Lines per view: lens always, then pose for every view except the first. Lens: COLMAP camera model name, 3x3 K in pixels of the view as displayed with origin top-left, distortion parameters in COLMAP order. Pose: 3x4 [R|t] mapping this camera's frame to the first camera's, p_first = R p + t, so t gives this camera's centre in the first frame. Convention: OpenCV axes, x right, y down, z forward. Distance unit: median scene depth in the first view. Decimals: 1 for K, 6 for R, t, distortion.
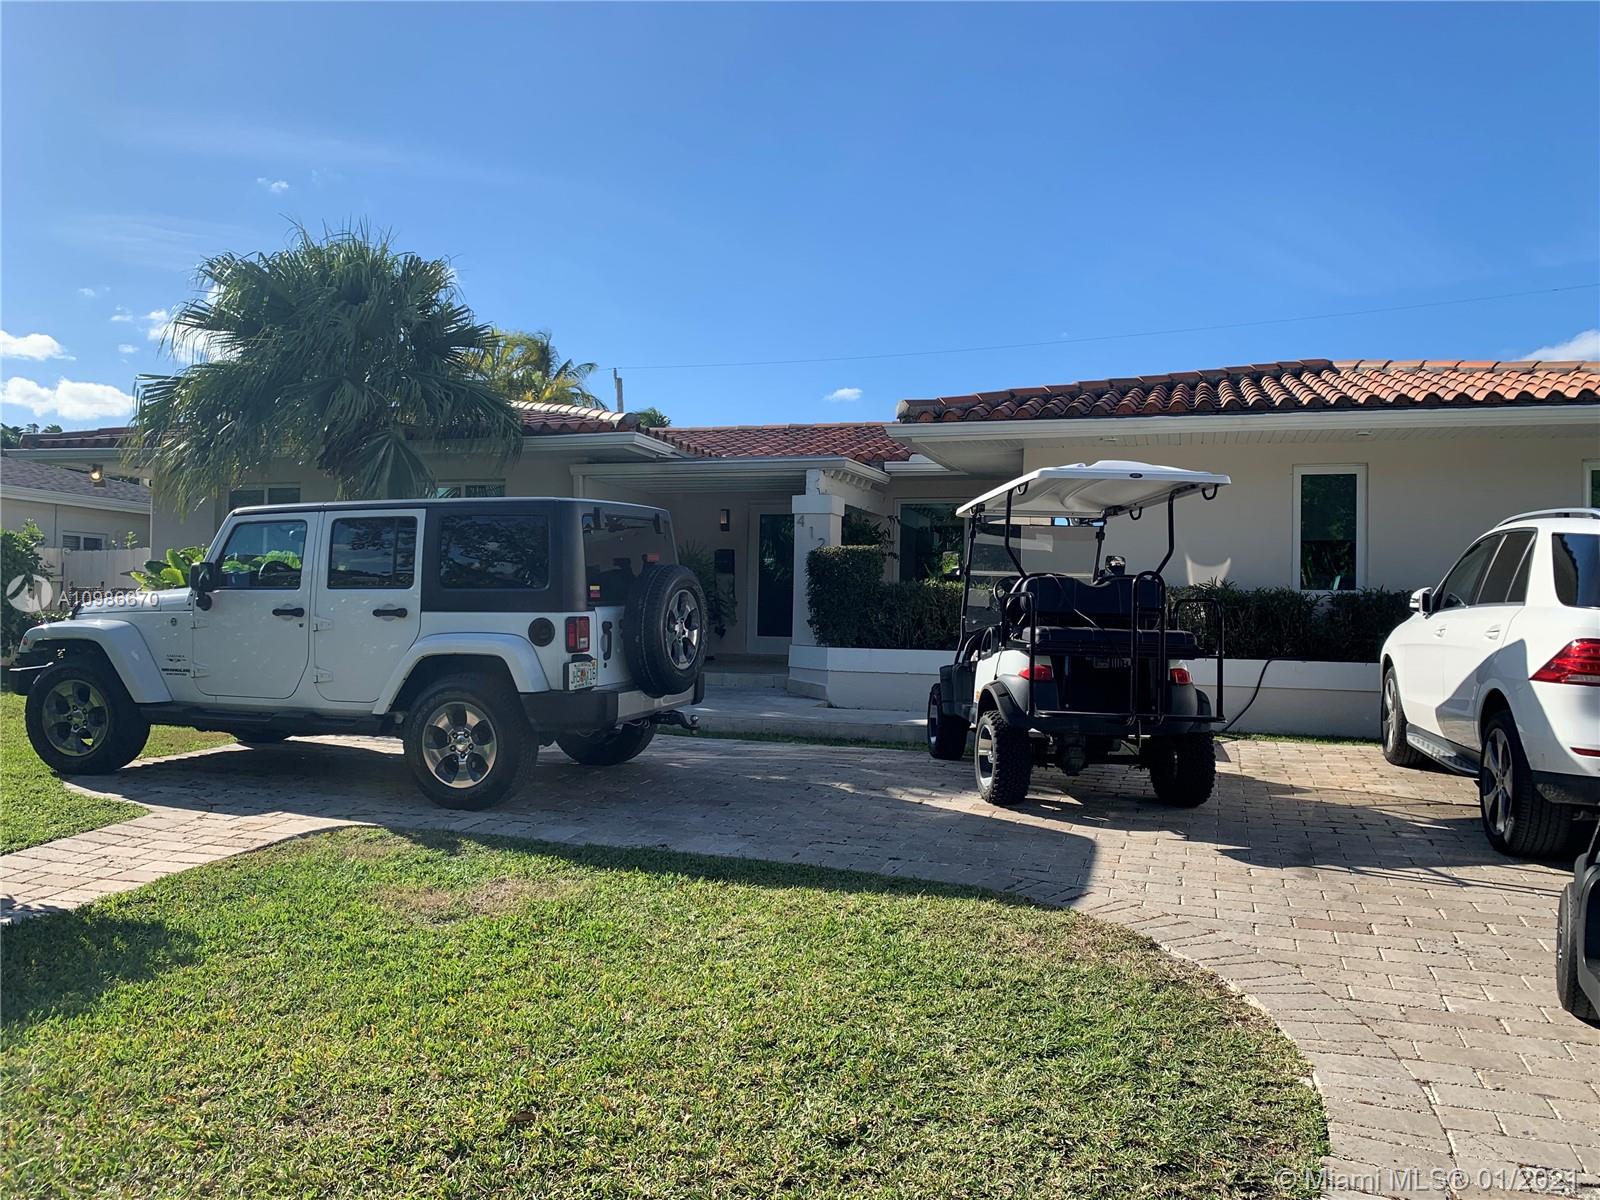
lens RADIAL K [[1216.3, 0, 804.2], [0, 1216.3, 595.6], [0, 0, 1]] dist [0.026352, -0.028460]
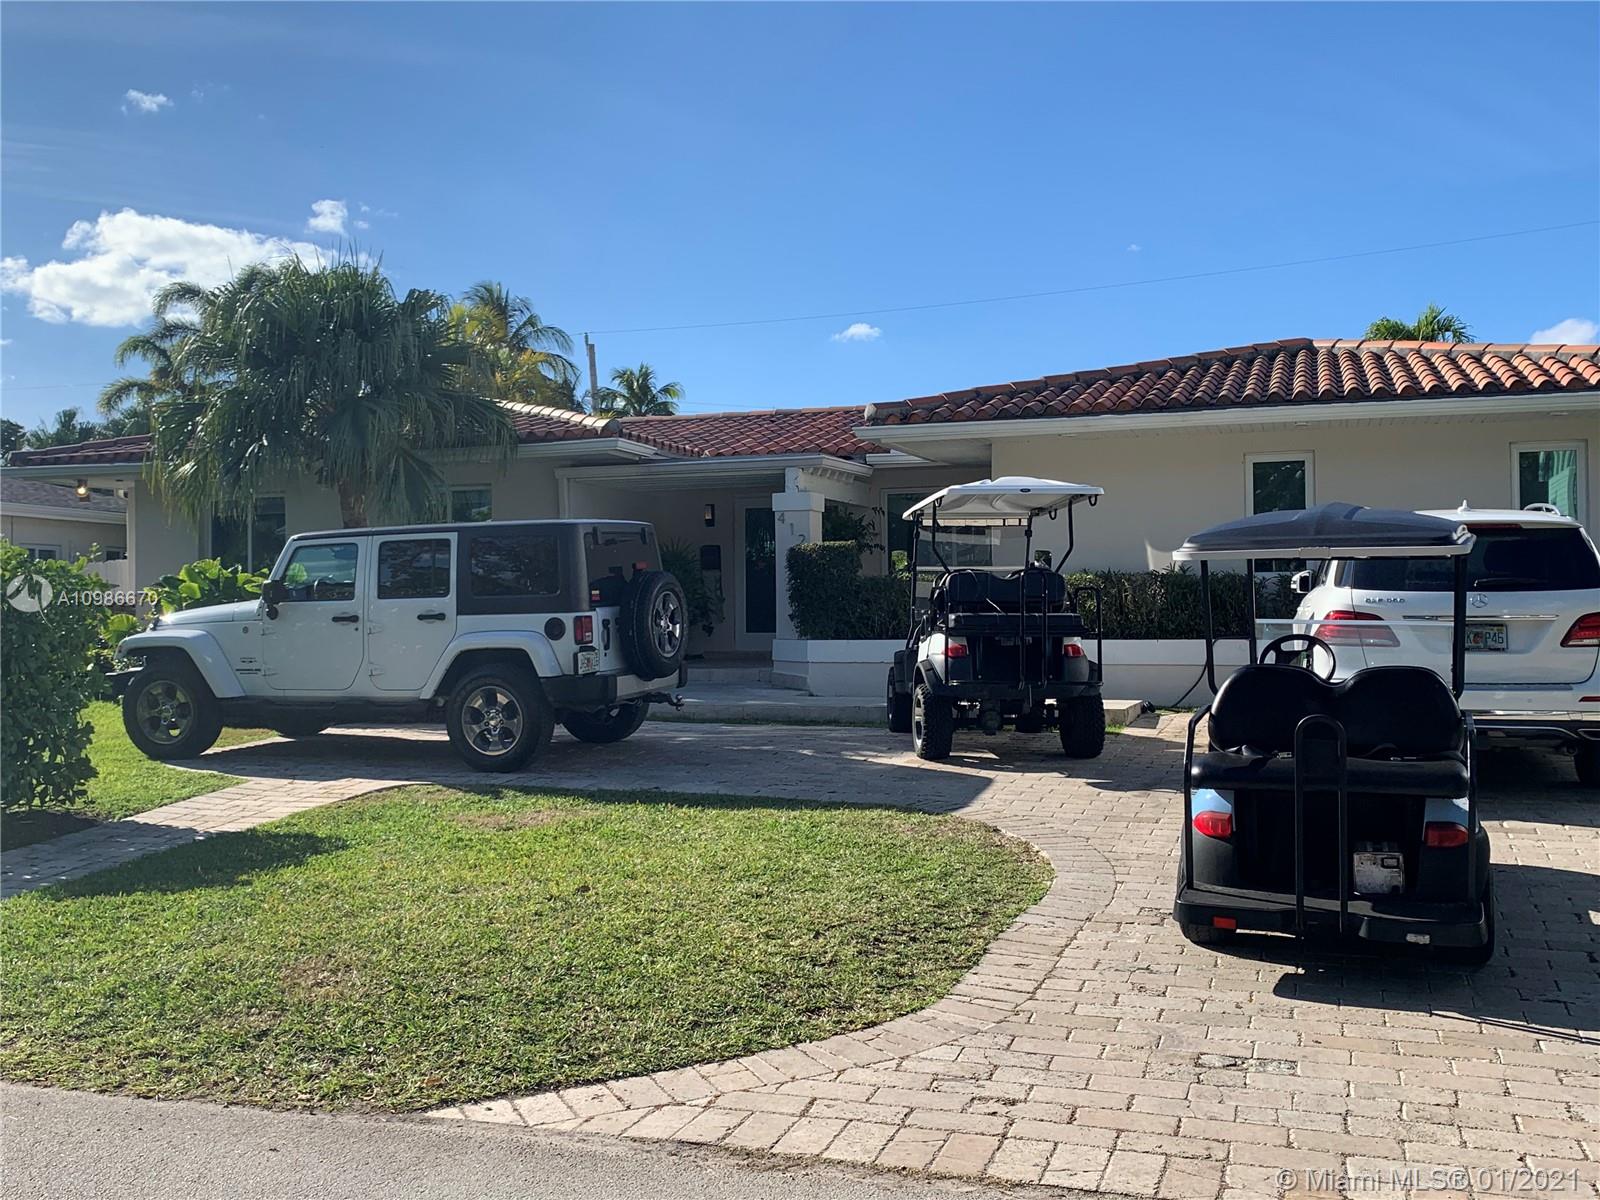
lens RADIAL K [[1542.2, 0, 798.0], [0, 1542.2, 601.3], [0, 0, 1]] dist [0.035297, 0.000000]
pose [[0.999427, -0.028242, -0.018633, 0.057739], [0.028429, 0.999547, 0.009887, -0.006318], [0.018346, -0.010411, 0.999777, -0.518208]]
